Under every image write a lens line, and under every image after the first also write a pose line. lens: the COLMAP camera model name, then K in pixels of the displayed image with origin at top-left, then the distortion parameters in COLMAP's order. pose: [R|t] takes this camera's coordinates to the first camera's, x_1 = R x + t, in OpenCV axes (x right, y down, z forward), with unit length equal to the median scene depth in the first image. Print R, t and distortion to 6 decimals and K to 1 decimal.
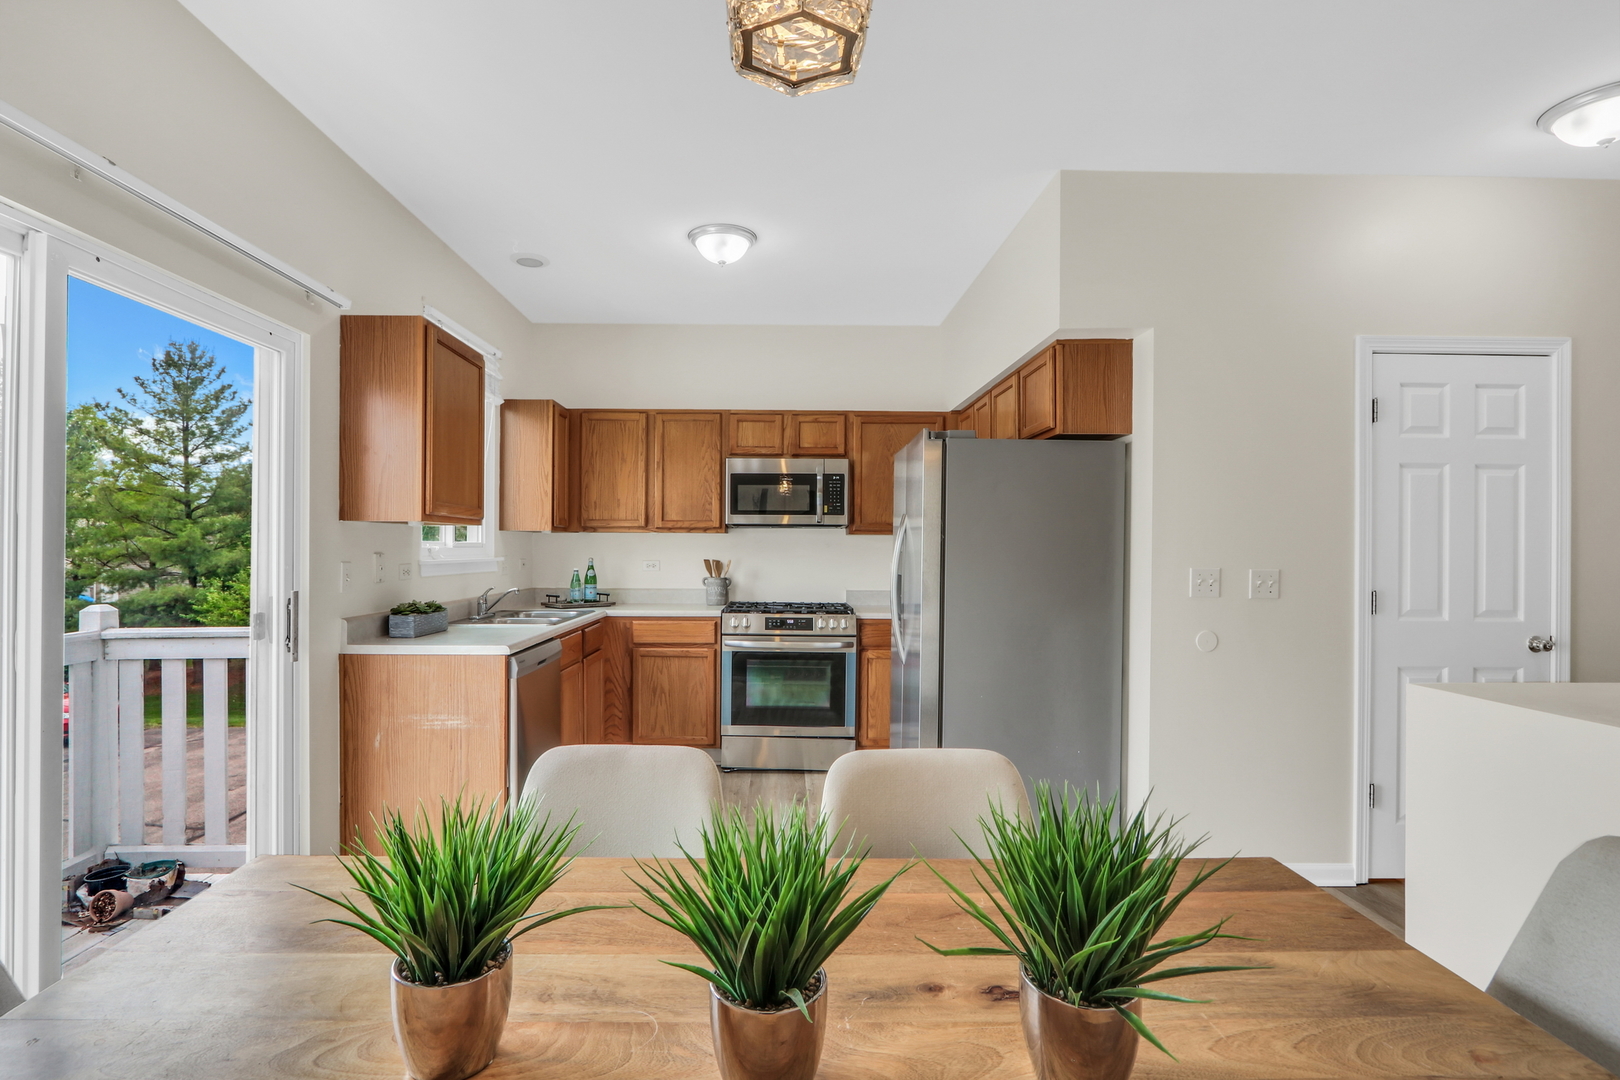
lens RADIAL K [[778.4, 0, 782.7], [0, 778.4, 547.3], [0, 0, 1]] dist [-0.015465, 0.002735]
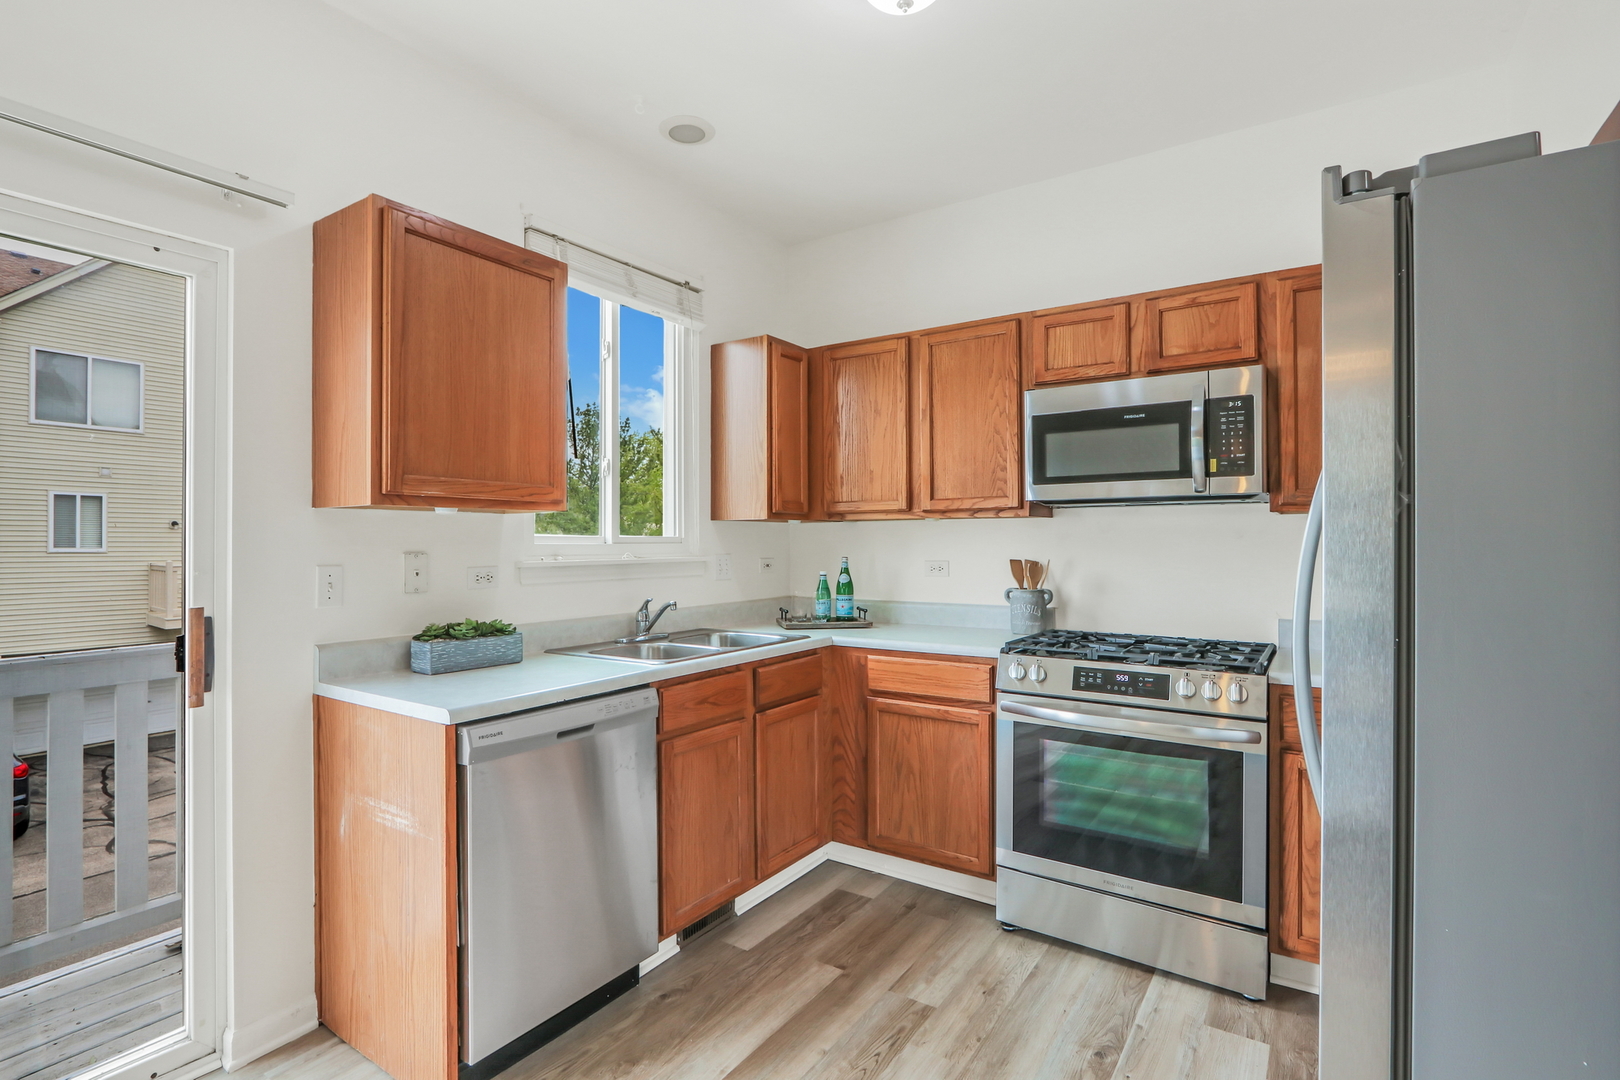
lens RADIAL K [[786.8, 0, 783.3], [0, 786.8, 536.0], [0, 0, 1]] dist [-0.013813, 0.001075]
pose [[0.817451, -0.012459, -0.575863, 0.129008], [0.007966, 0.999915, -0.010325, 0.001651], [0.575943, 0.003853, 0.817481, 0.424060]]
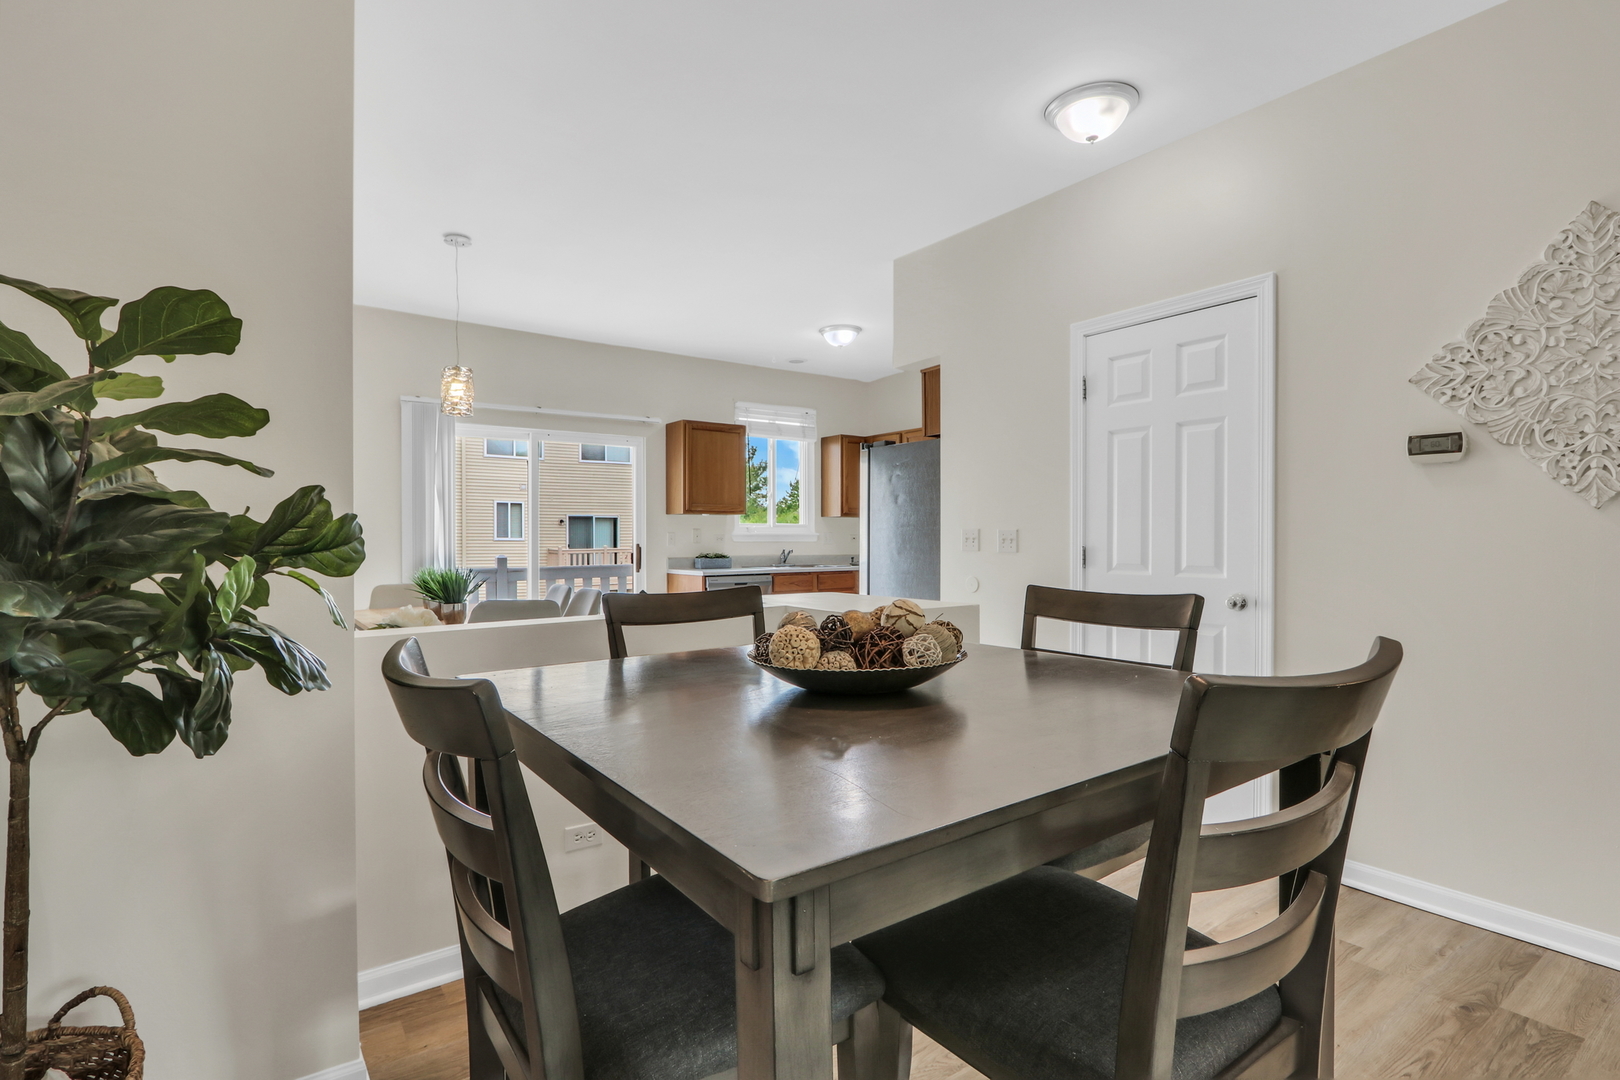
lens RADIAL K [[767.4, 0, 805.0], [0, 767.4, 524.6], [0, 0, 1]] dist [-0.001014, 0.000091]
pose [[0.589259, -0.021142, -0.807667, 0.950650], [0.007634, 0.999759, -0.020600, 0.029168], [0.807908, 0.005973, 0.589278, 0.004003]]
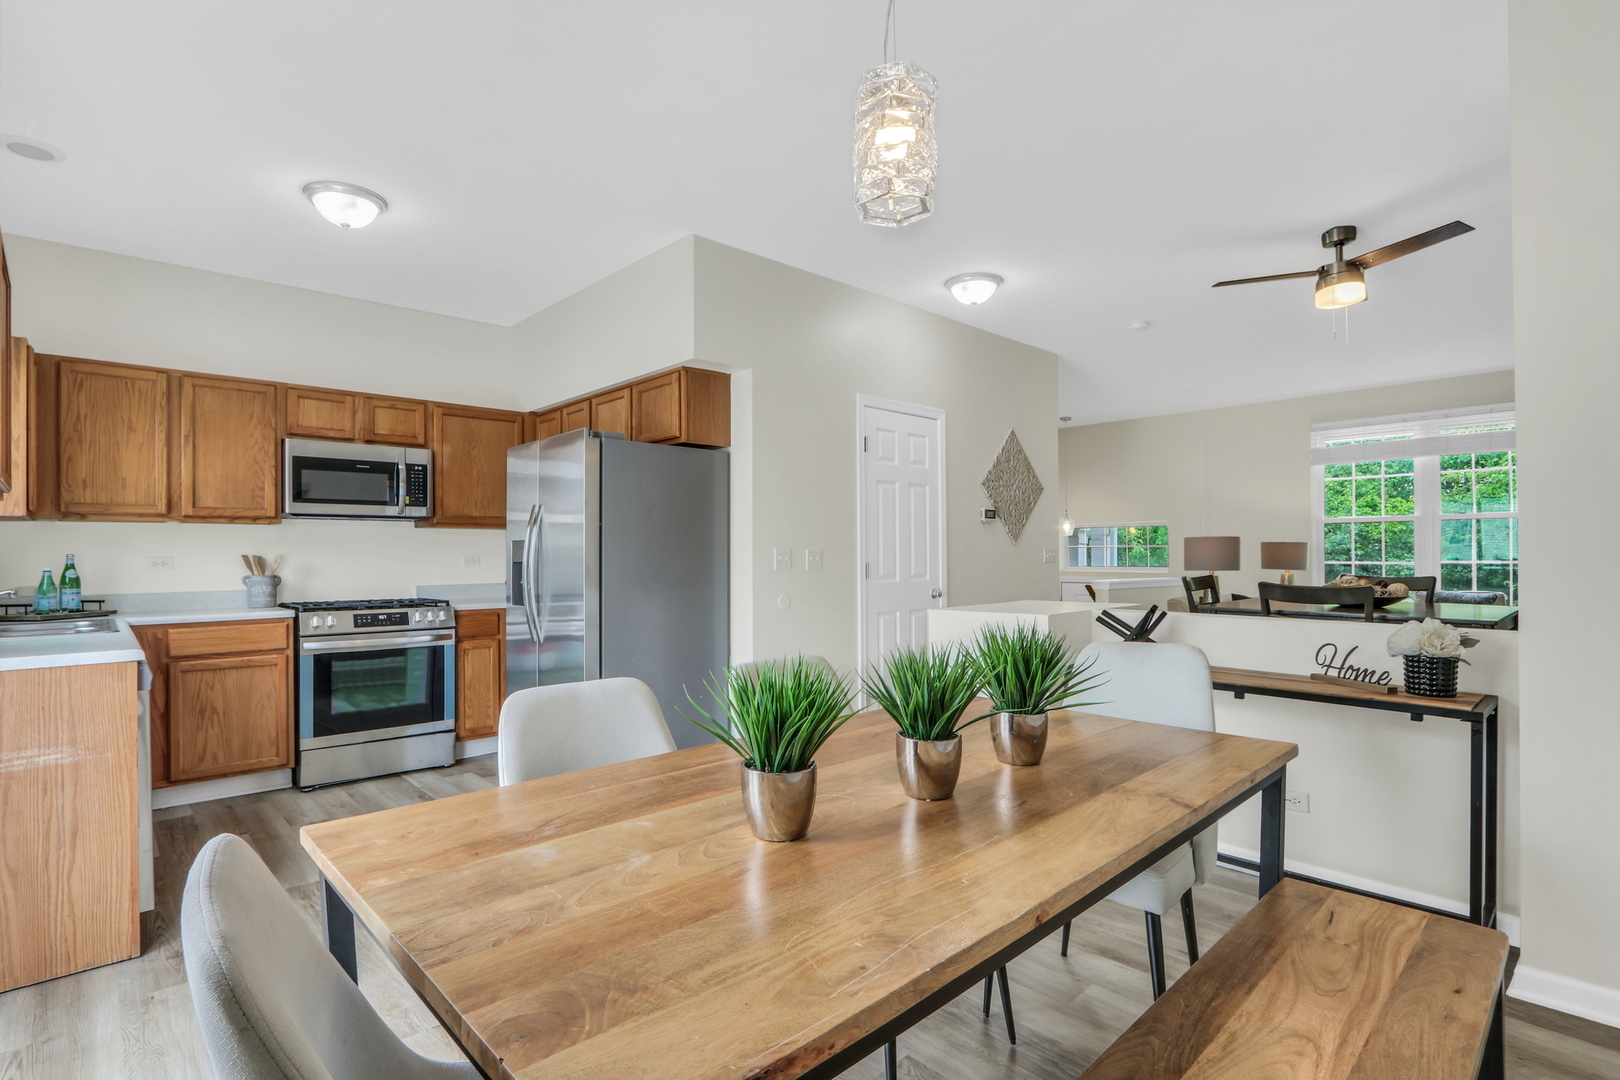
lens RADIAL K [[778.4, 0, 782.5], [0, 778.4, 552.6], [0, 0, 1]] dist [-0.015465, 0.002735]
pose [[0.747391, -0.008979, 0.664324, -0.248126], [0.012022, 0.999928, -0.000010, 0.022563], [-0.664276, 0.007994, 0.747445, -0.021957]]
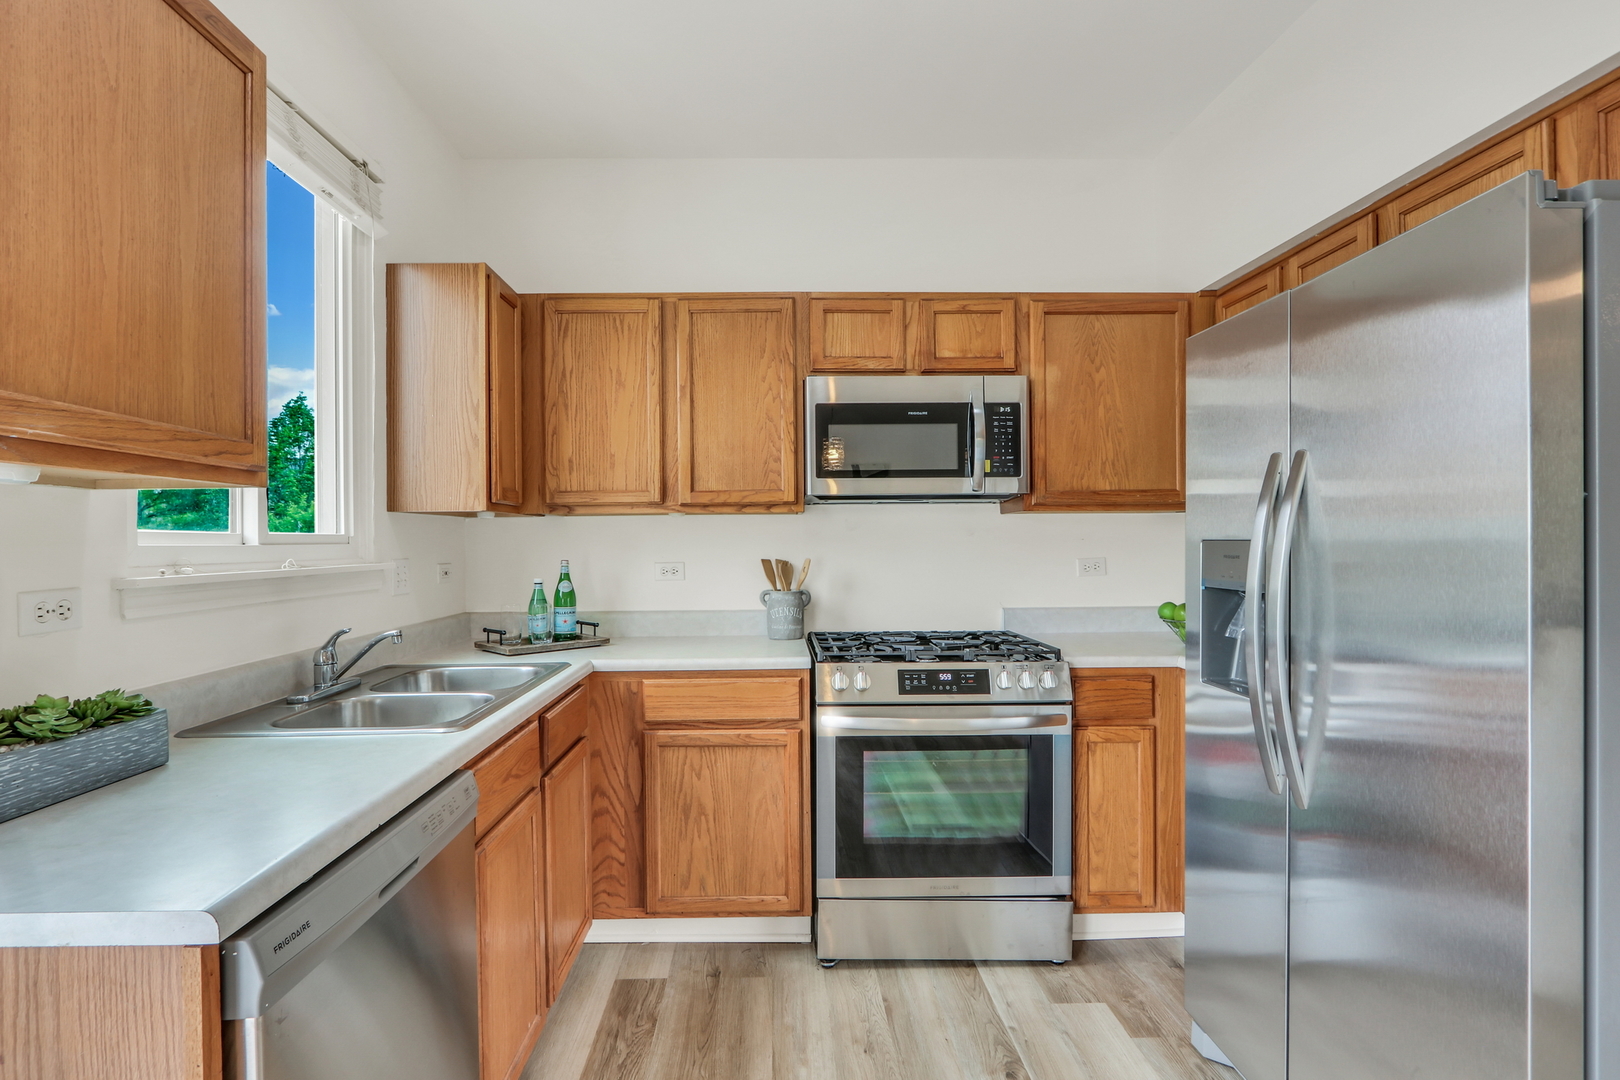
lens RADIAL K [[778.4, 0, 782.7], [0, 778.4, 540.3], [0, 0, 1]] dist [-0.015465, 0.002735]
pose [[0.999847, -0.014301, 0.010060, -0.102516], [0.014299, 0.999898, 0.000220, 0.001616], [-0.010062, -0.000076, 0.999949, 0.473654]]
